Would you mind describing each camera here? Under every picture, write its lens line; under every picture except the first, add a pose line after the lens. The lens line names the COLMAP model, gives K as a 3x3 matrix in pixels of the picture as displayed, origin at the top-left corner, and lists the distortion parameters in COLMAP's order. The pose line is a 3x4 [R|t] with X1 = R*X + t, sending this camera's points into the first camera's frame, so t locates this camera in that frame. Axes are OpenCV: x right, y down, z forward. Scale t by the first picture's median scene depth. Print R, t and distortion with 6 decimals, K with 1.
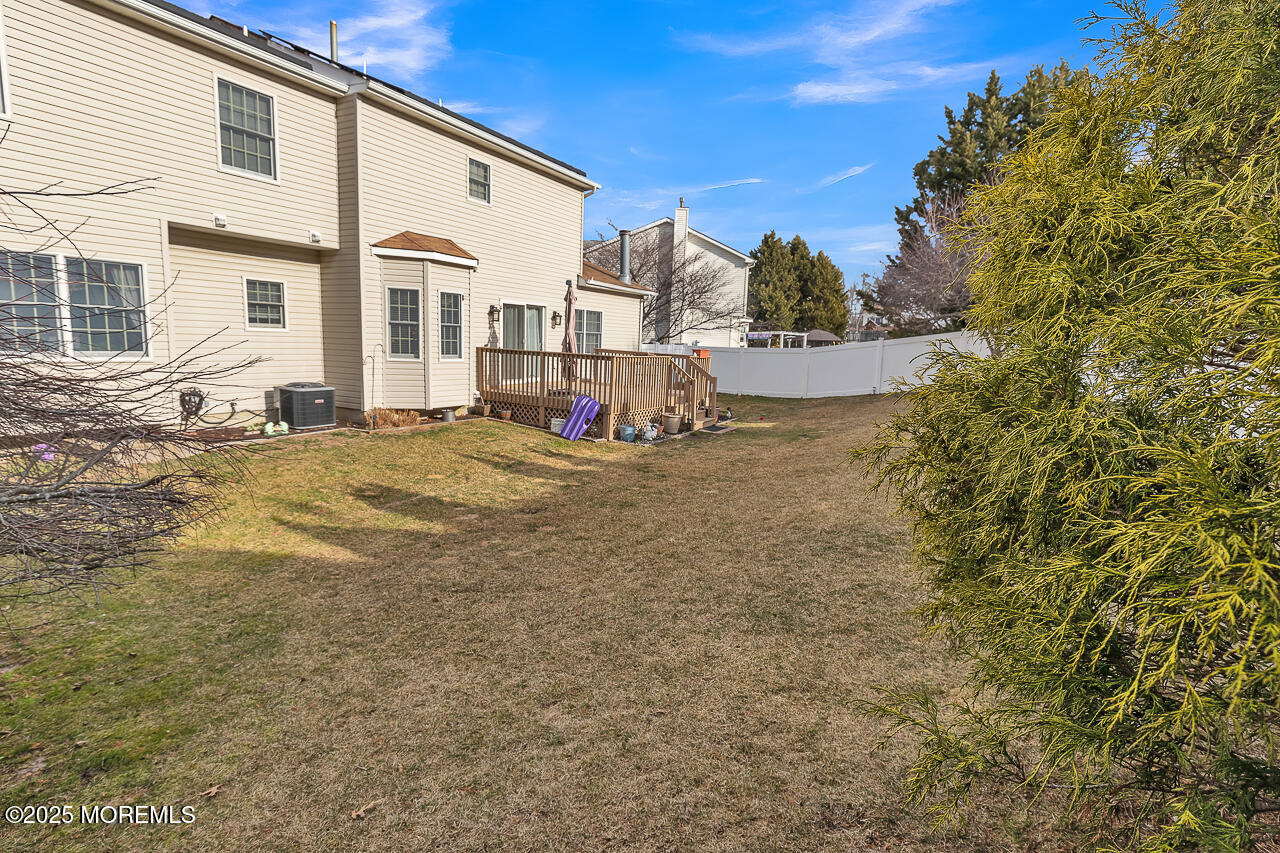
lens RADIAL K [[607.6, 0, 640.0], [0, 607.6, 426.5], [0, 0, 1]] dist [0.001025, 0.000140]
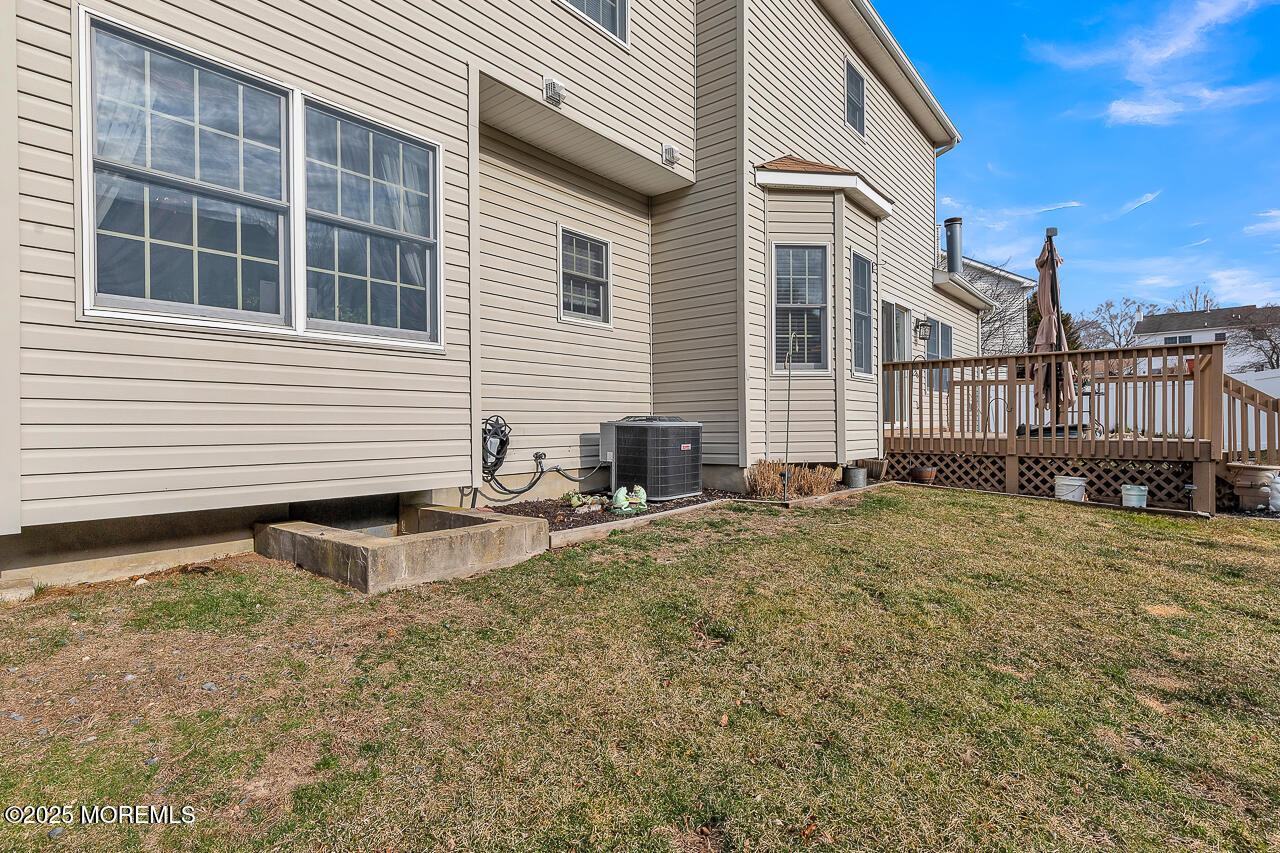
lens RADIAL K [[627.9, 0, 640.0], [0, 627.9, 426.5], [0, 0, 1]] dist [-0.038162, -0.000025]
pose [[0.981887, -0.050782, -0.182533, -0.462546], [0.023774, 0.988820, -0.147210, 0.018636], [0.187968, 0.140204, 0.972117, 0.466250]]
